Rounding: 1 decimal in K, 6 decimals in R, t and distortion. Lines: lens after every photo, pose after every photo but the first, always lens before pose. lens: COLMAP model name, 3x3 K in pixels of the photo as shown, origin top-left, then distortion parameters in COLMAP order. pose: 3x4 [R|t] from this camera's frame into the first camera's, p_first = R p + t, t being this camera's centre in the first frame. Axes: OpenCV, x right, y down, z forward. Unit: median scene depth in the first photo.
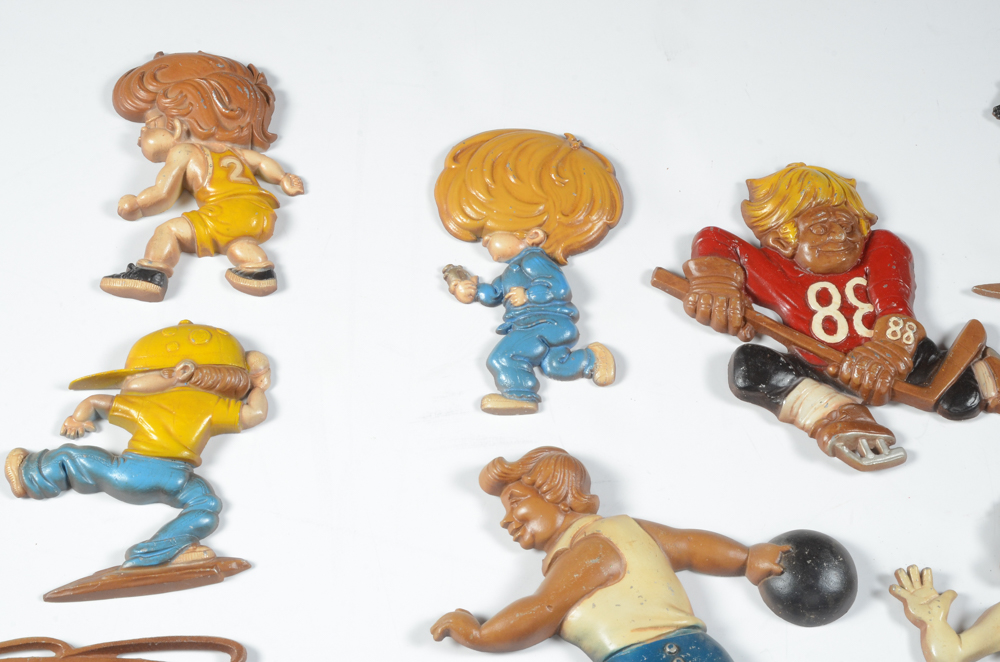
lens RADIAL K [[2314.7, 0, 500.0], [0, 2314.7, 331.0], [0, 0, 1]] dist [0.176844, 0.038960]
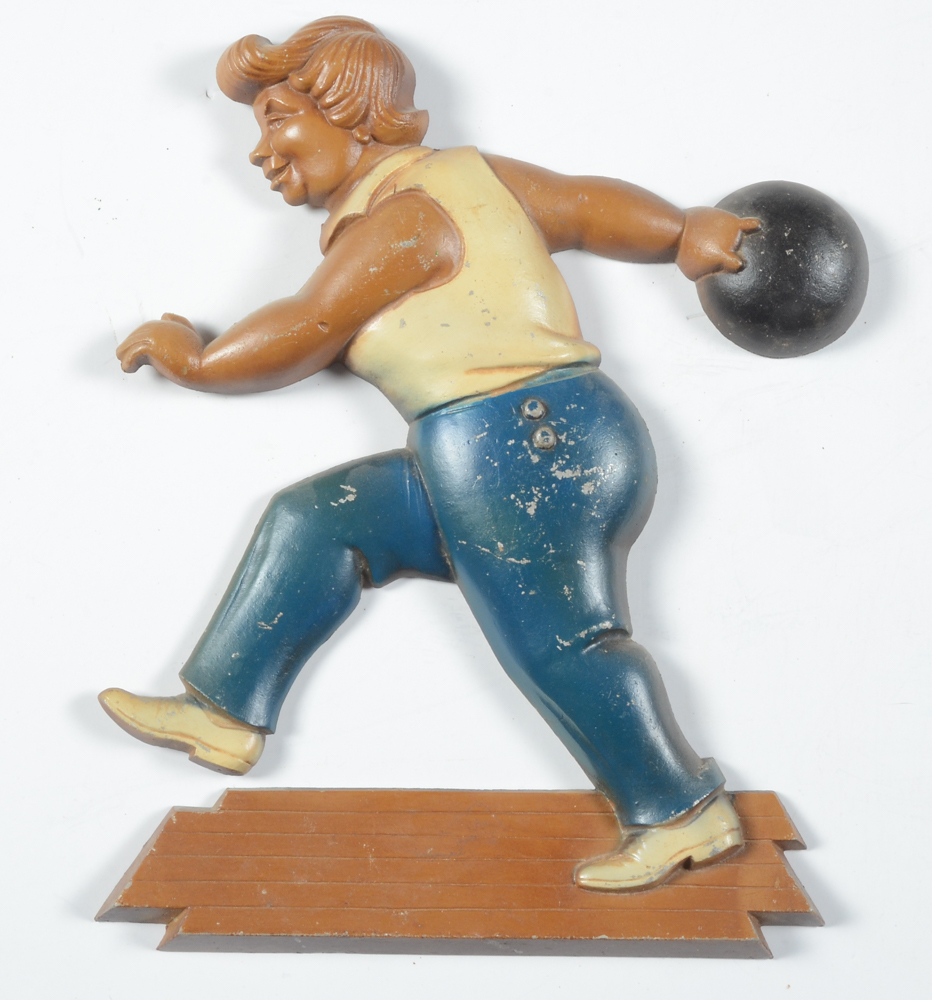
lens RADIAL K [[2007.8, 0, 466.0], [0, 2007.8, 500.0], [0, 0, 1]] dist [-0.071063, -0.017938]
pose [[0.999310, 0.036816, 0.004994, 0.053629], [-0.035862, 0.920715, 0.388585, -0.031262], [0.009708, -0.388495, 0.921400, 0.522174]]
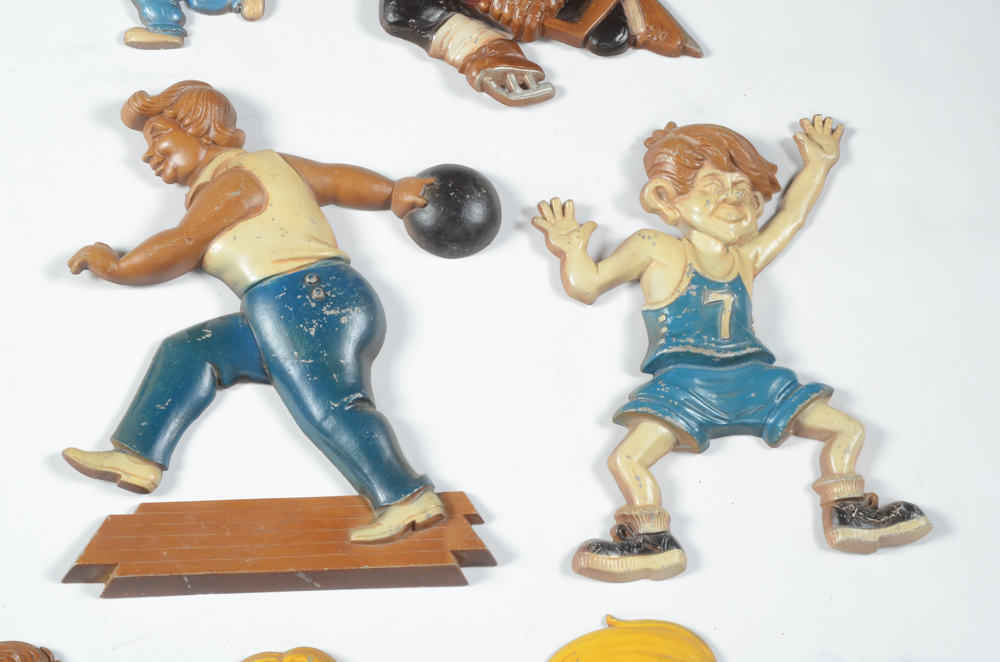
lens RADIAL K [[2314.7, 0, 500.0], [0, 2314.7, 331.0], [0, 0, 1]] dist [0.176844, 0.038960]
pose [[0.996064, -0.008911, 0.088188, 0.064076], [-0.001665, 0.992878, 0.119126, 0.038332], [-0.088621, -0.118804, 0.988955, 0.001461]]
